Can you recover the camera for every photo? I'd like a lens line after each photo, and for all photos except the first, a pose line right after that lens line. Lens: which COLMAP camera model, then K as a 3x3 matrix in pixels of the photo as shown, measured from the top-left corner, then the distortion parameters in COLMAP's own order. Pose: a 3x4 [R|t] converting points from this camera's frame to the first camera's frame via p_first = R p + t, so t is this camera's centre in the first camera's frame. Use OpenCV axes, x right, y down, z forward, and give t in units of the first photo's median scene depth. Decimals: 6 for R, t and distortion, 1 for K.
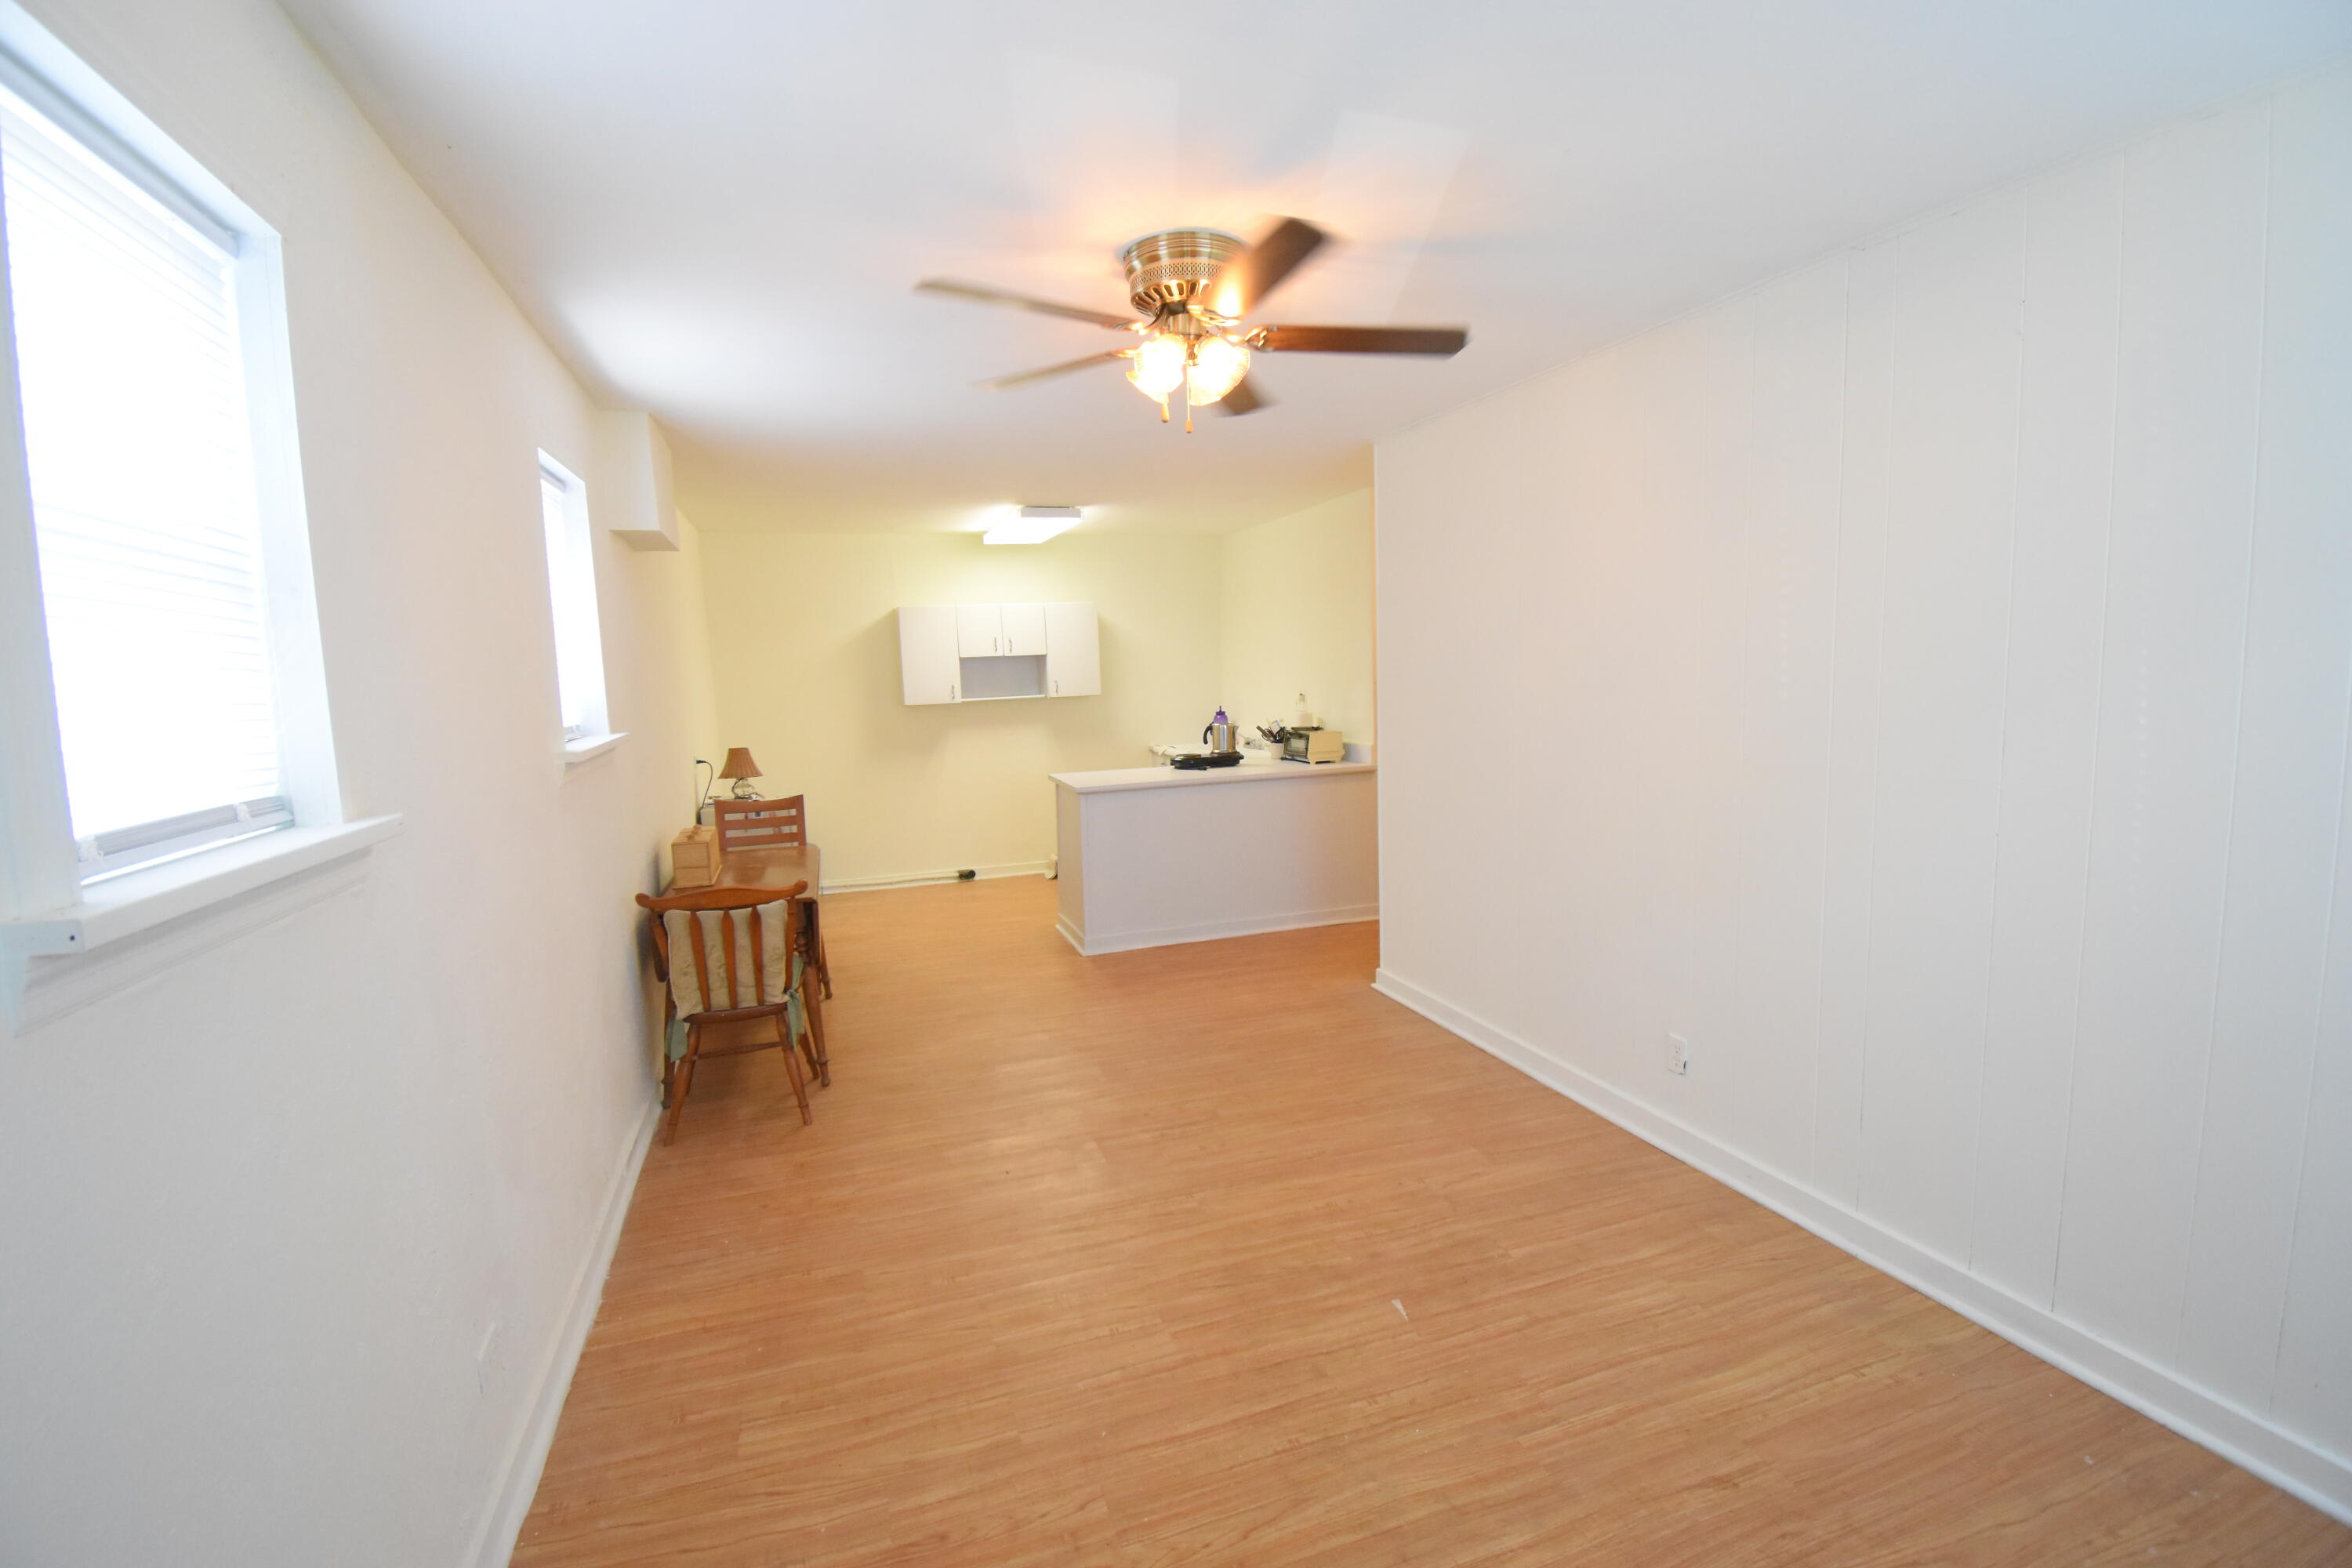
lens RADIAL K [[1032.3, 0, 1176.0], [0, 1032.3, 784.0], [0, 0, 1]] dist [0.019888, -0.028862]
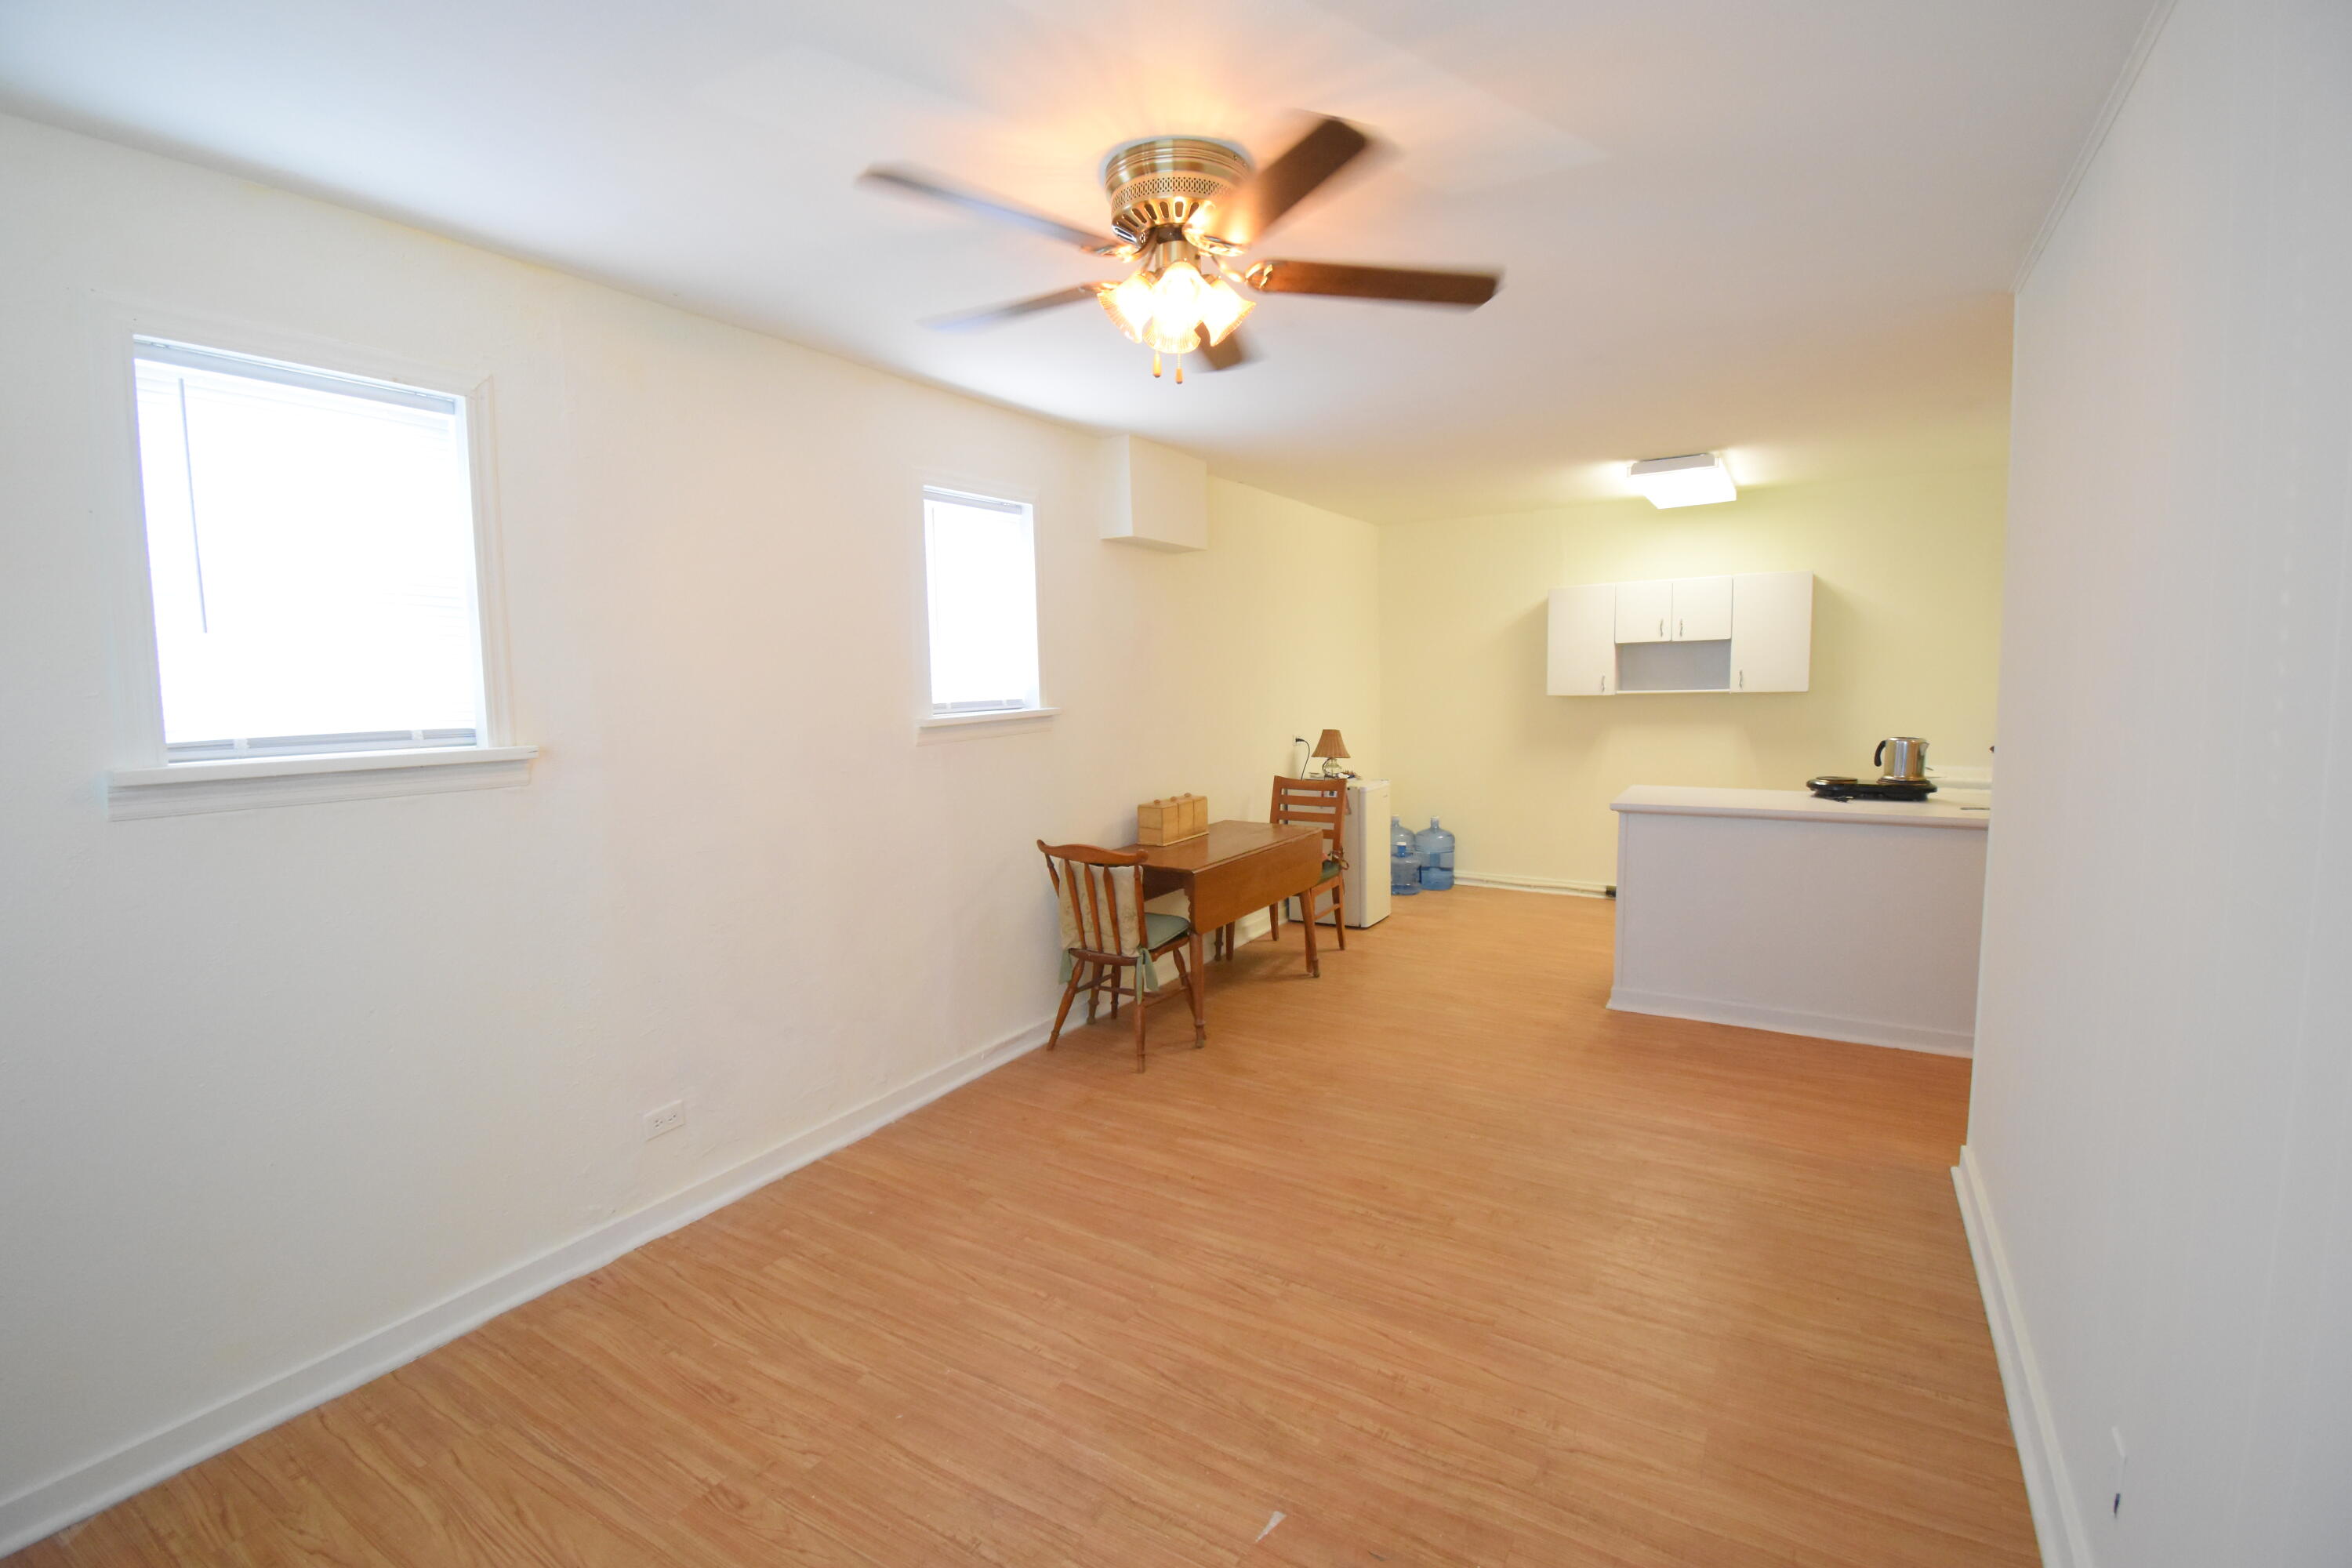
lens RADIAL K [[1038.8, 0, 1180.1], [0, 1038.8, 791.0], [0, 0, 1]] dist [0.018817, -0.029609]
pose [[0.635974, 0.106994, -0.764257, 0.519725], [-0.091441, 0.993813, 0.063039, -0.043764], [0.766274, 0.029794, 0.641823, 0.343432]]
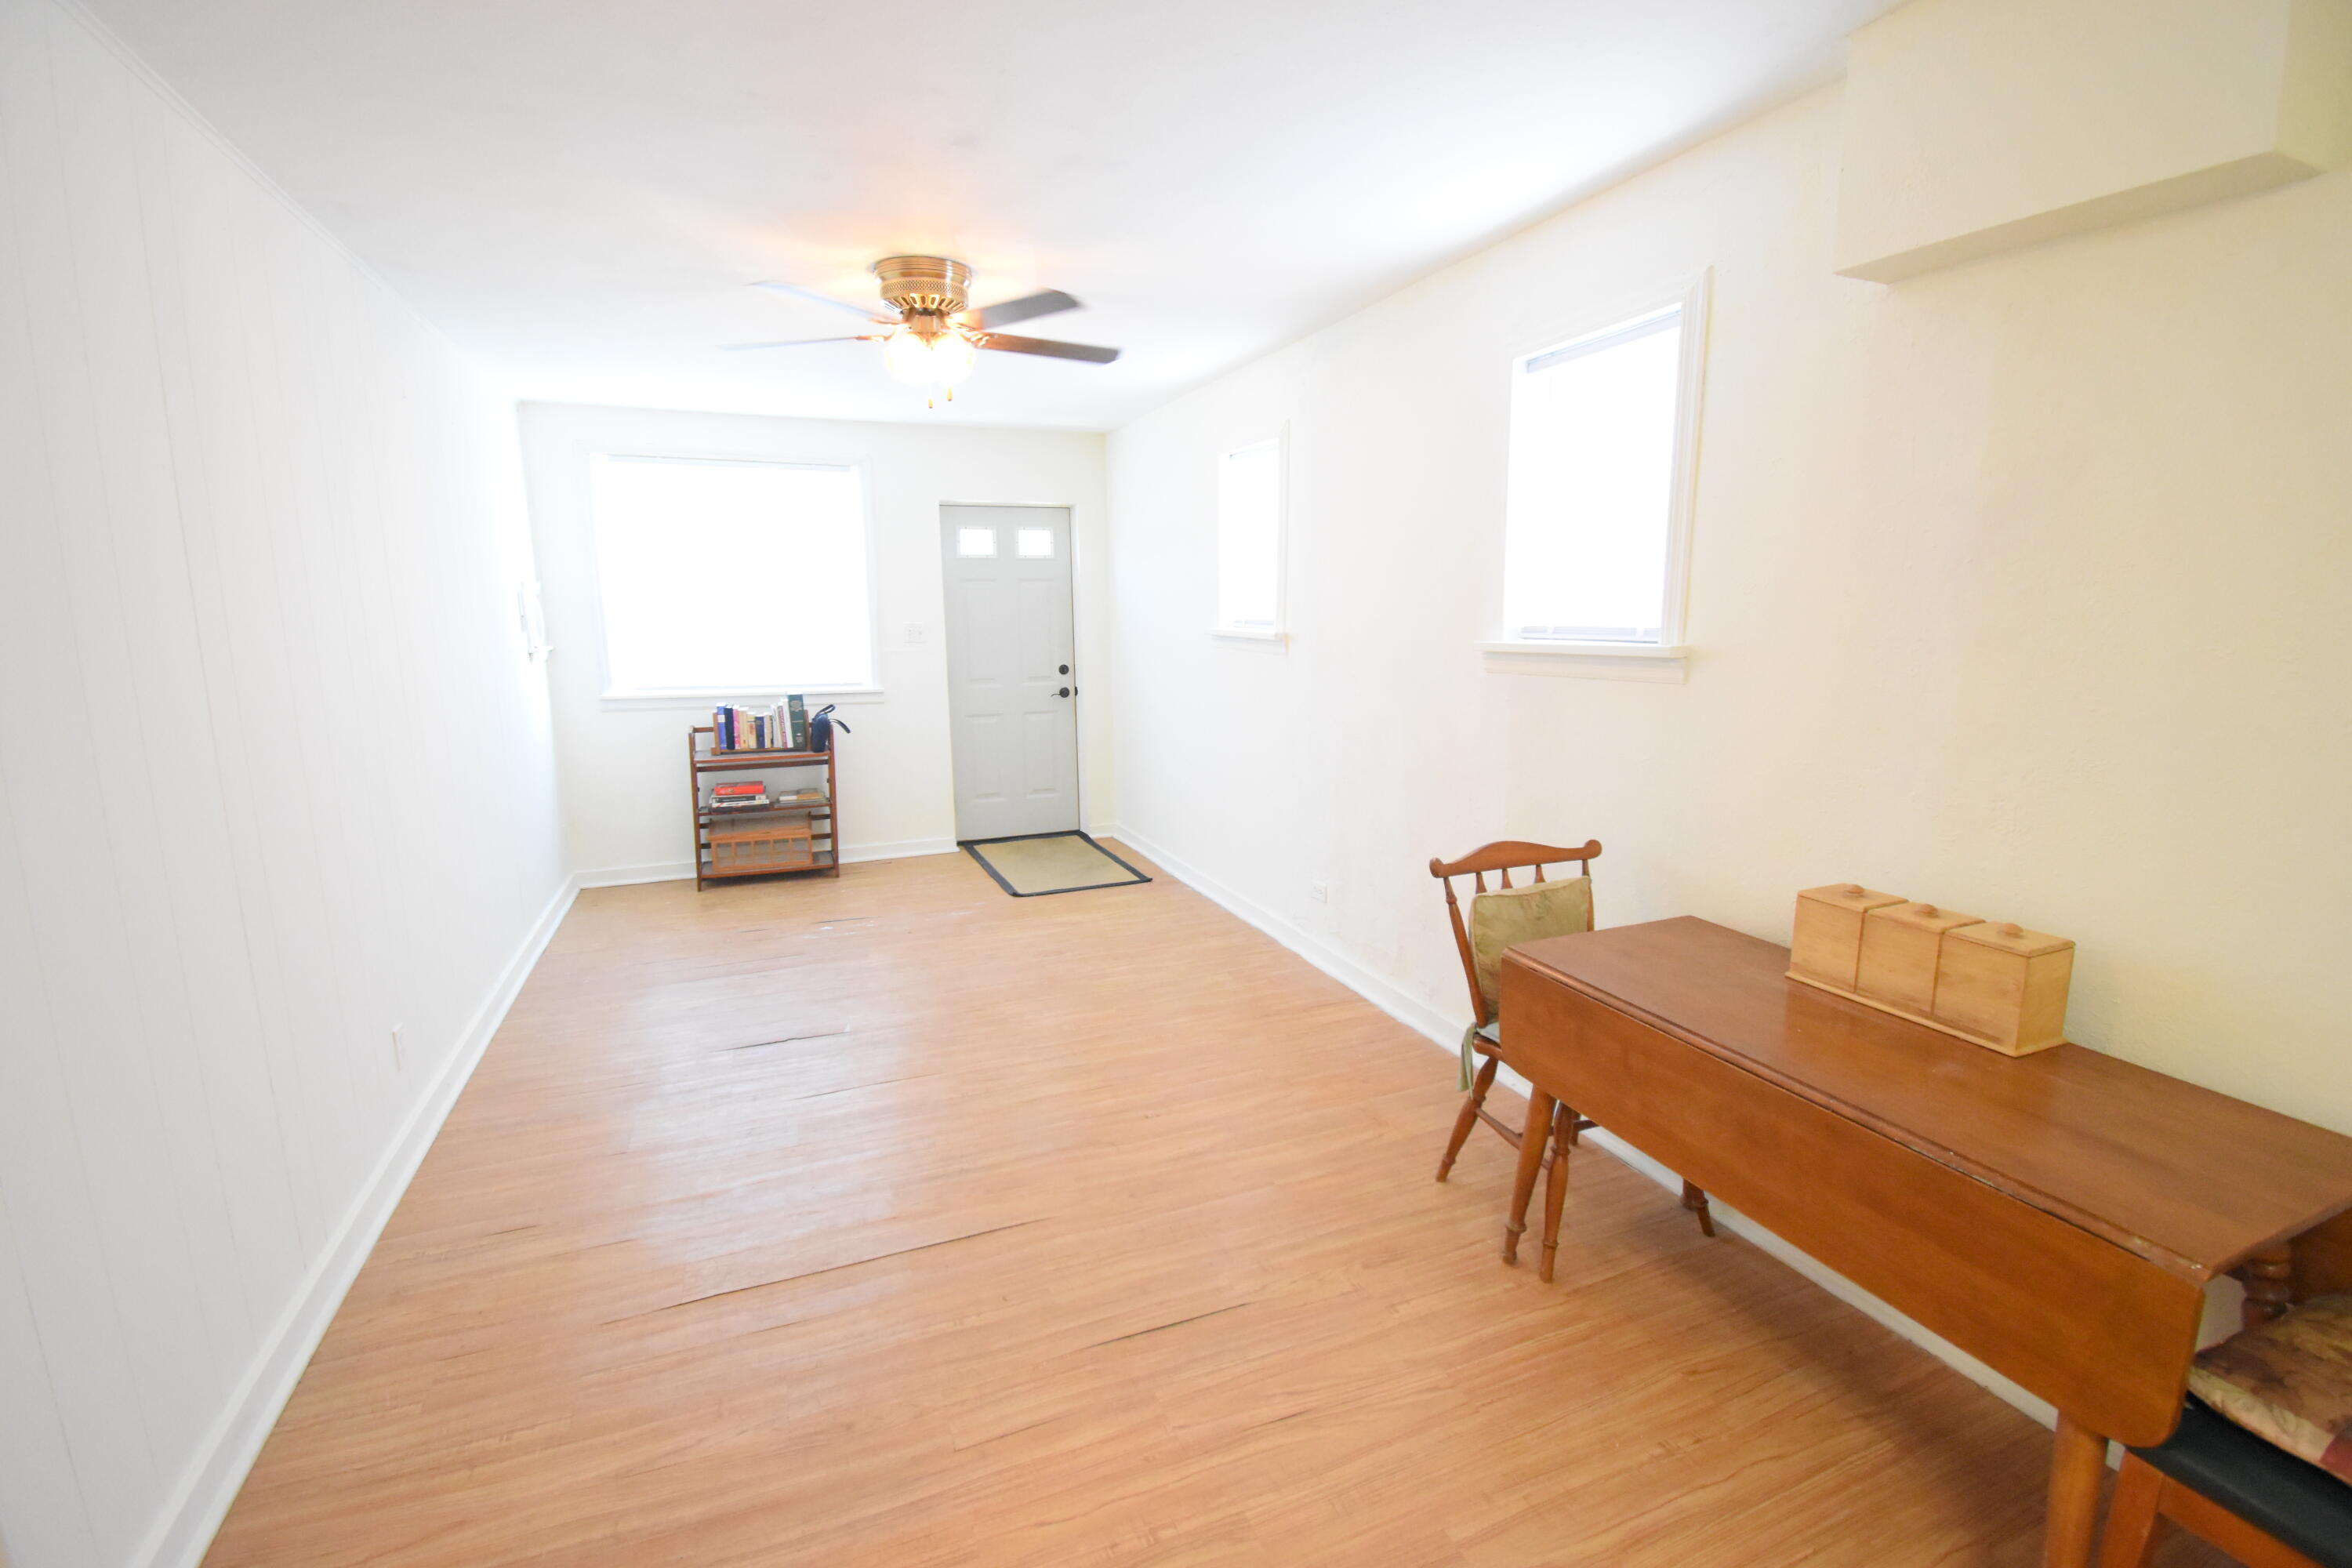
lens RADIAL K [[1038.8, 0, 1180.1], [0, 1038.8, 791.0], [0, 0, 1]] dist [0.018817, -0.029609]
pose [[-0.998144, 0.051783, -0.032037, -0.173532], [0.040295, 0.956157, 0.290069, -0.184133], [0.045653, 0.288240, -0.956469, 1.781203]]
